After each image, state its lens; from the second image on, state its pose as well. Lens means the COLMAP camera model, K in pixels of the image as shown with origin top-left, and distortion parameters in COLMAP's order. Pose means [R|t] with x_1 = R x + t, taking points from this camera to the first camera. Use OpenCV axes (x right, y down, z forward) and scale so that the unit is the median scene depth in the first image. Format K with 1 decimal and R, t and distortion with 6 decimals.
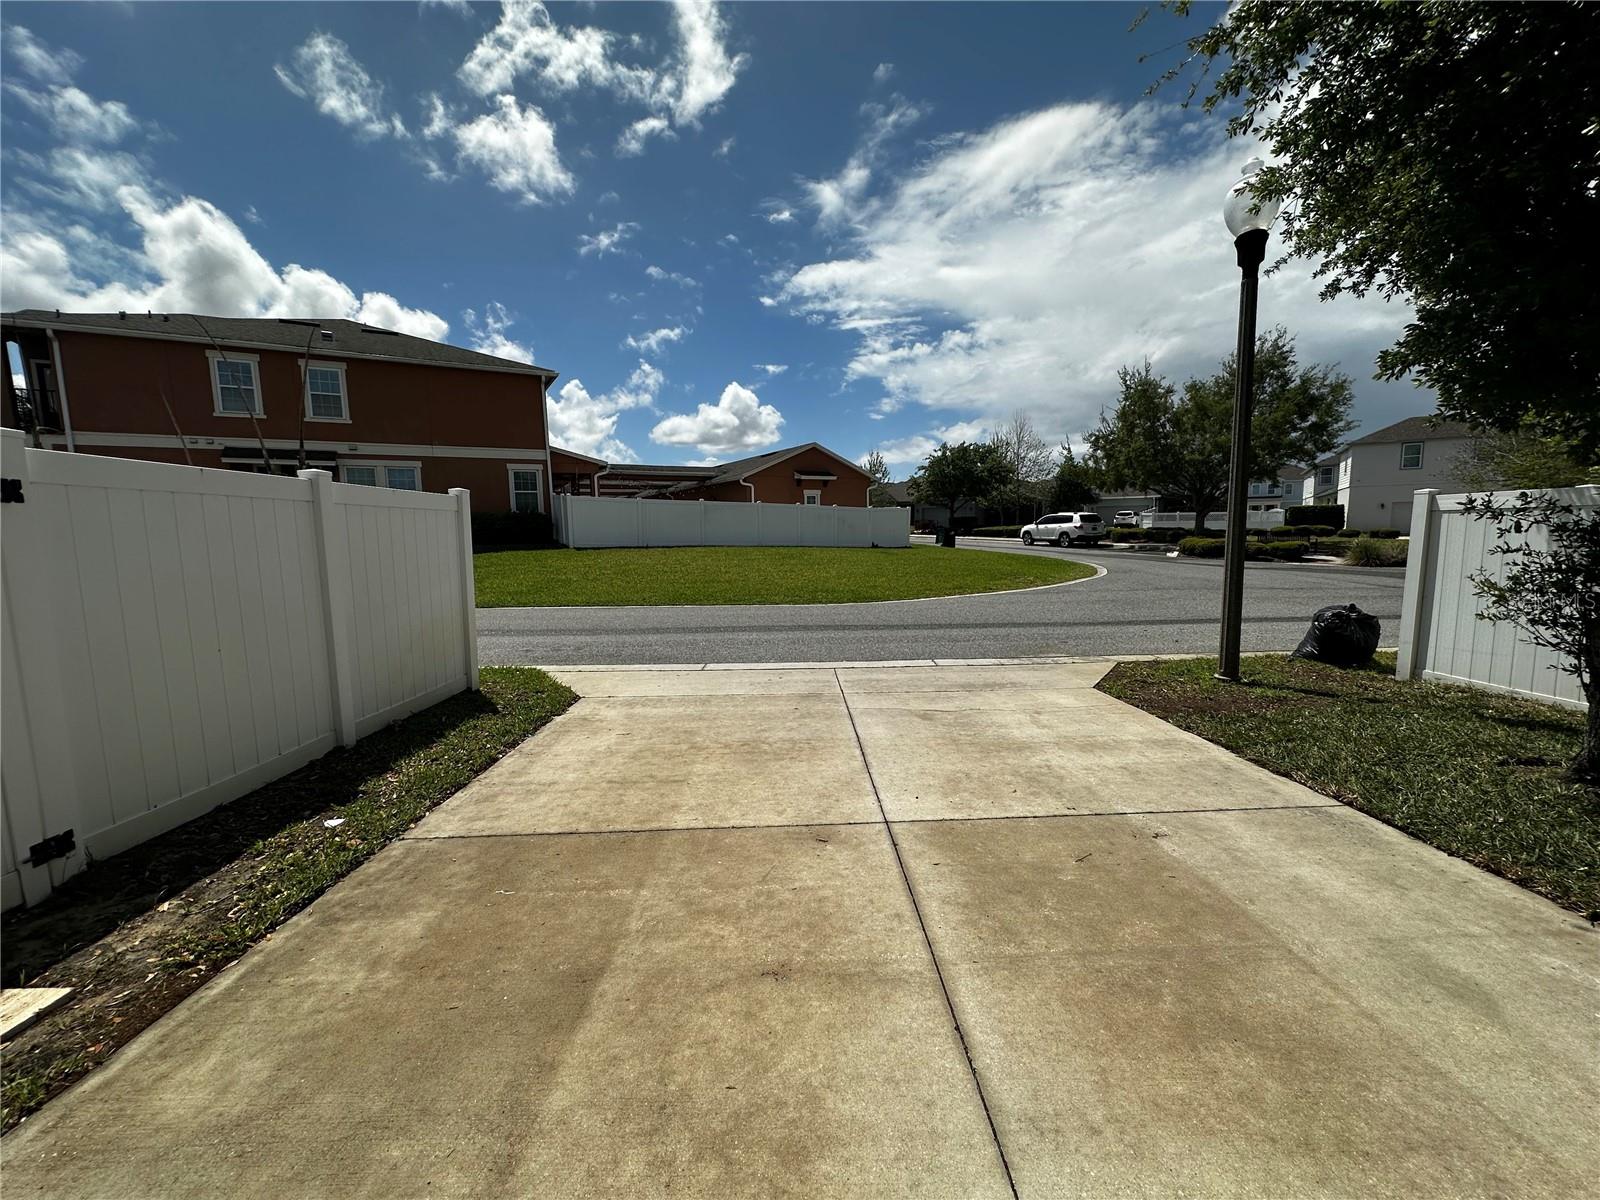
lens RADIAL K [[643.5, 0, 791.1], [0, 643.5, 600.0], [0, 0, 1]] dist [0.000471, 0.000596]
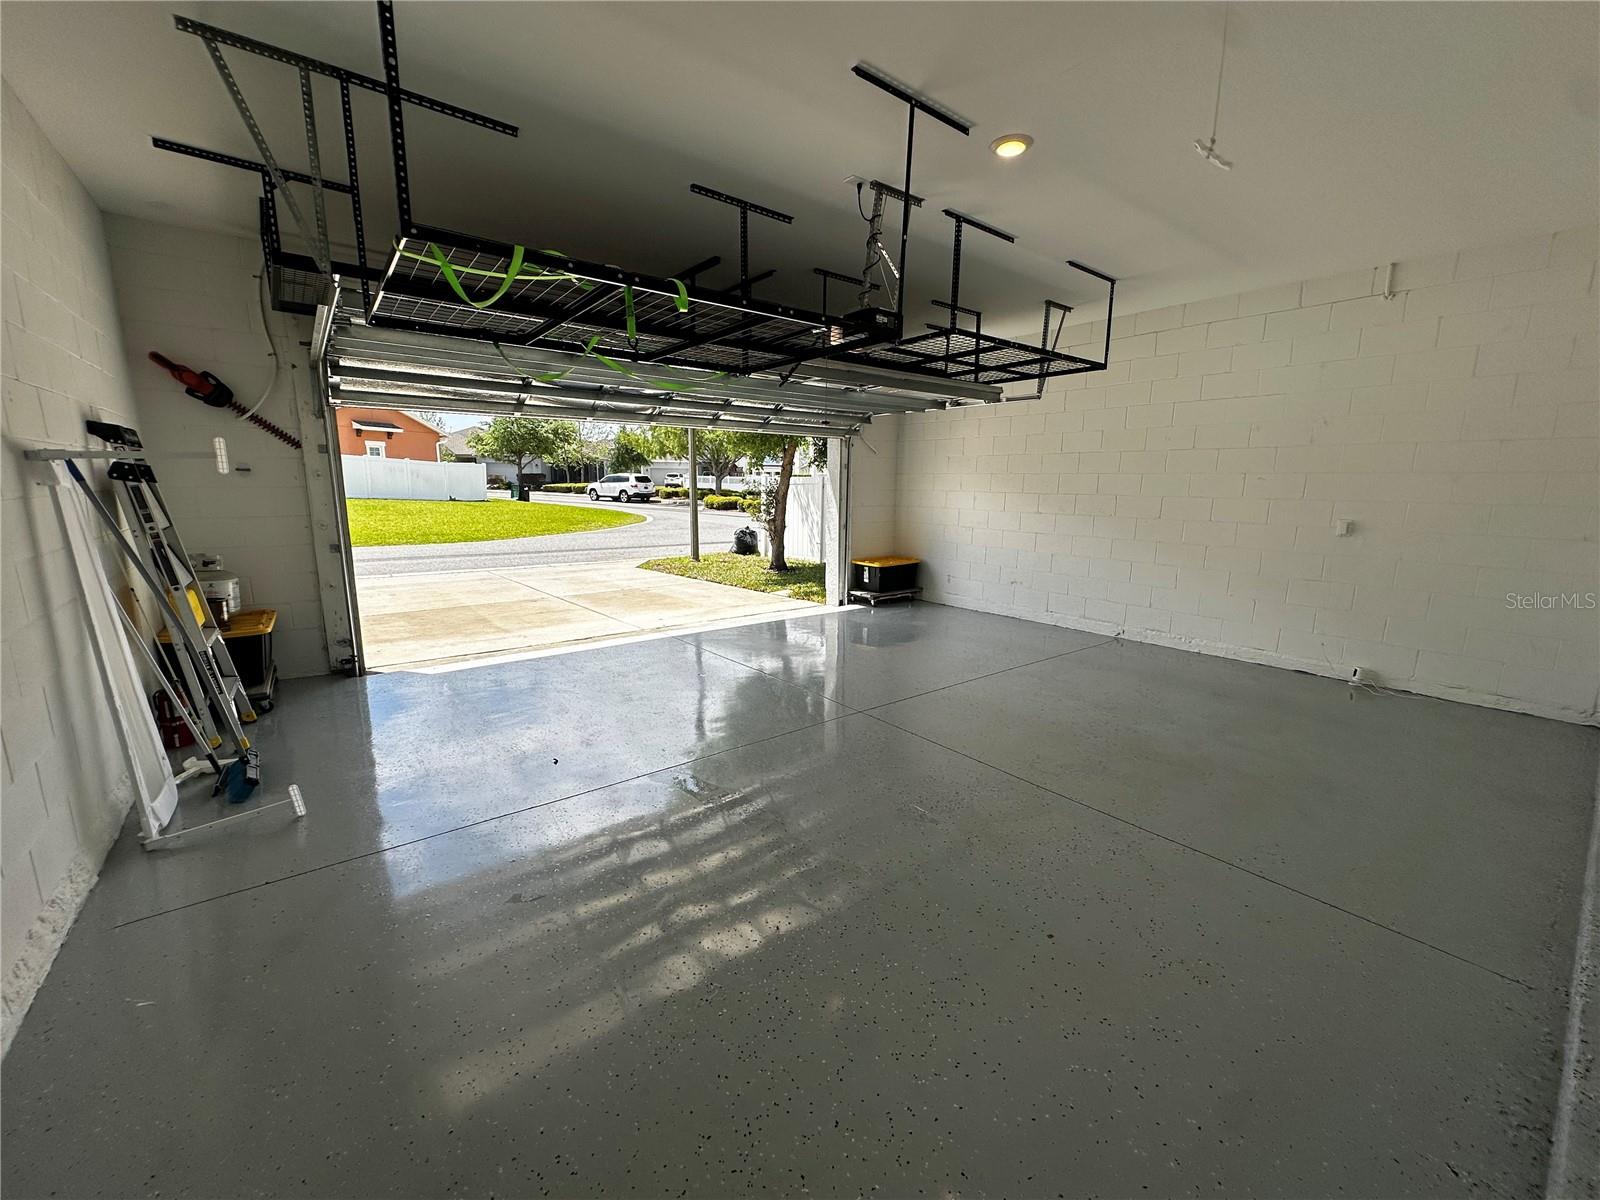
lens RADIAL K [[643.5, 0, 792.4], [0, 643.5, 606.1], [0, 0, 1]] dist [0.000471, 0.000596]
pose [[0.797457, -0.088688, 0.596822, -0.067125], [0.043948, 0.995049, 0.089144, 0.019008], [-0.601773, -0.044859, 0.797407, -0.175270]]
